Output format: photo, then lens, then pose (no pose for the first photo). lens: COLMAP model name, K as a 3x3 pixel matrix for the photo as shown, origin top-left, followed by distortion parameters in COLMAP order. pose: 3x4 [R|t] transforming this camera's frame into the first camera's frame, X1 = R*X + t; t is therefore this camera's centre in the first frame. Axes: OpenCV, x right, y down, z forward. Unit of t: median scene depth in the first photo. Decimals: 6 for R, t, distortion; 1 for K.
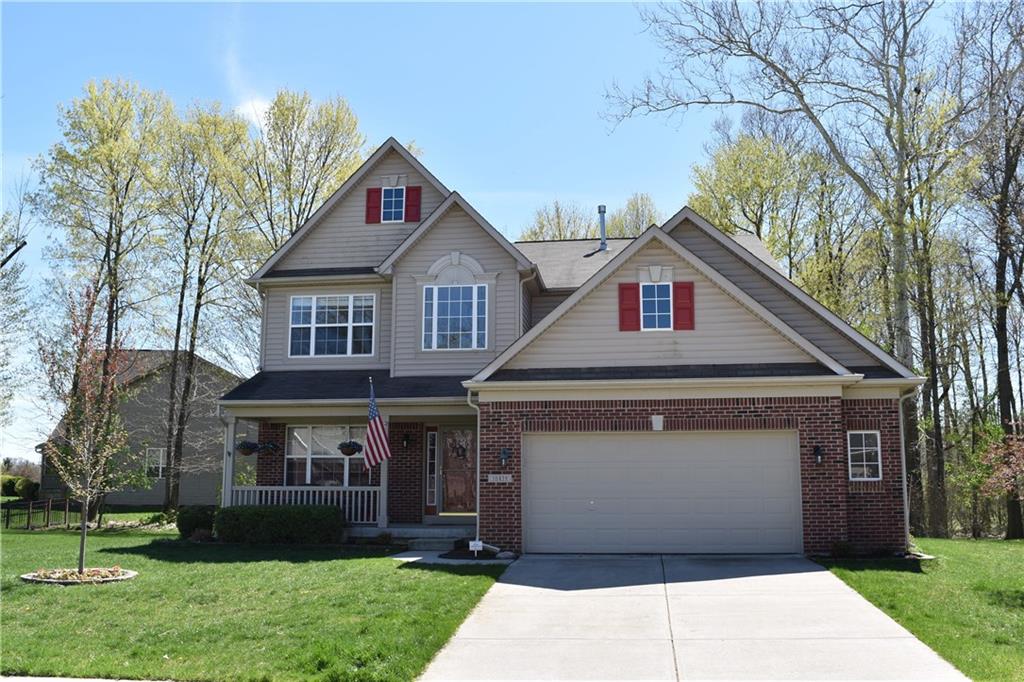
lens RADIAL K [[934.1, 0, 516.9], [0, 934.1, 339.7], [0, 0, 1]] dist [-0.079656, 0.000000]
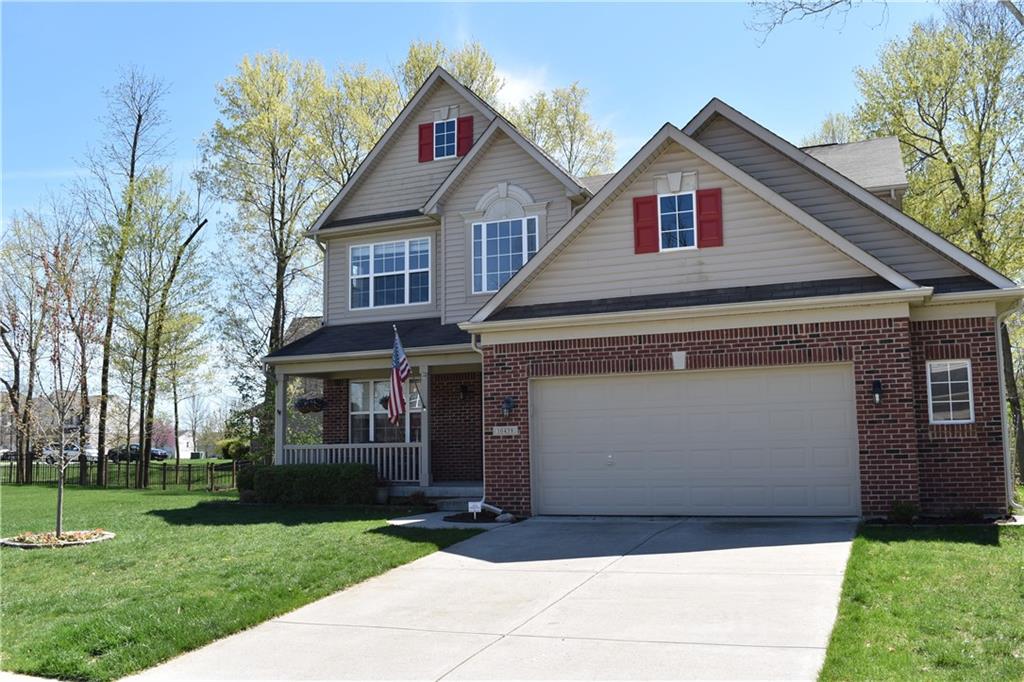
lens RADIAL K [[934.1, 0, 509.5], [0, 934.1, 342.5], [0, 0, 1]] dist [-0.079656, 0.000000]
pose [[0.962462, -0.047908, -0.267154, 0.213520], [0.061961, 0.997090, 0.044419, 0.025056], [0.264249, -0.059305, 0.962629, 0.147594]]
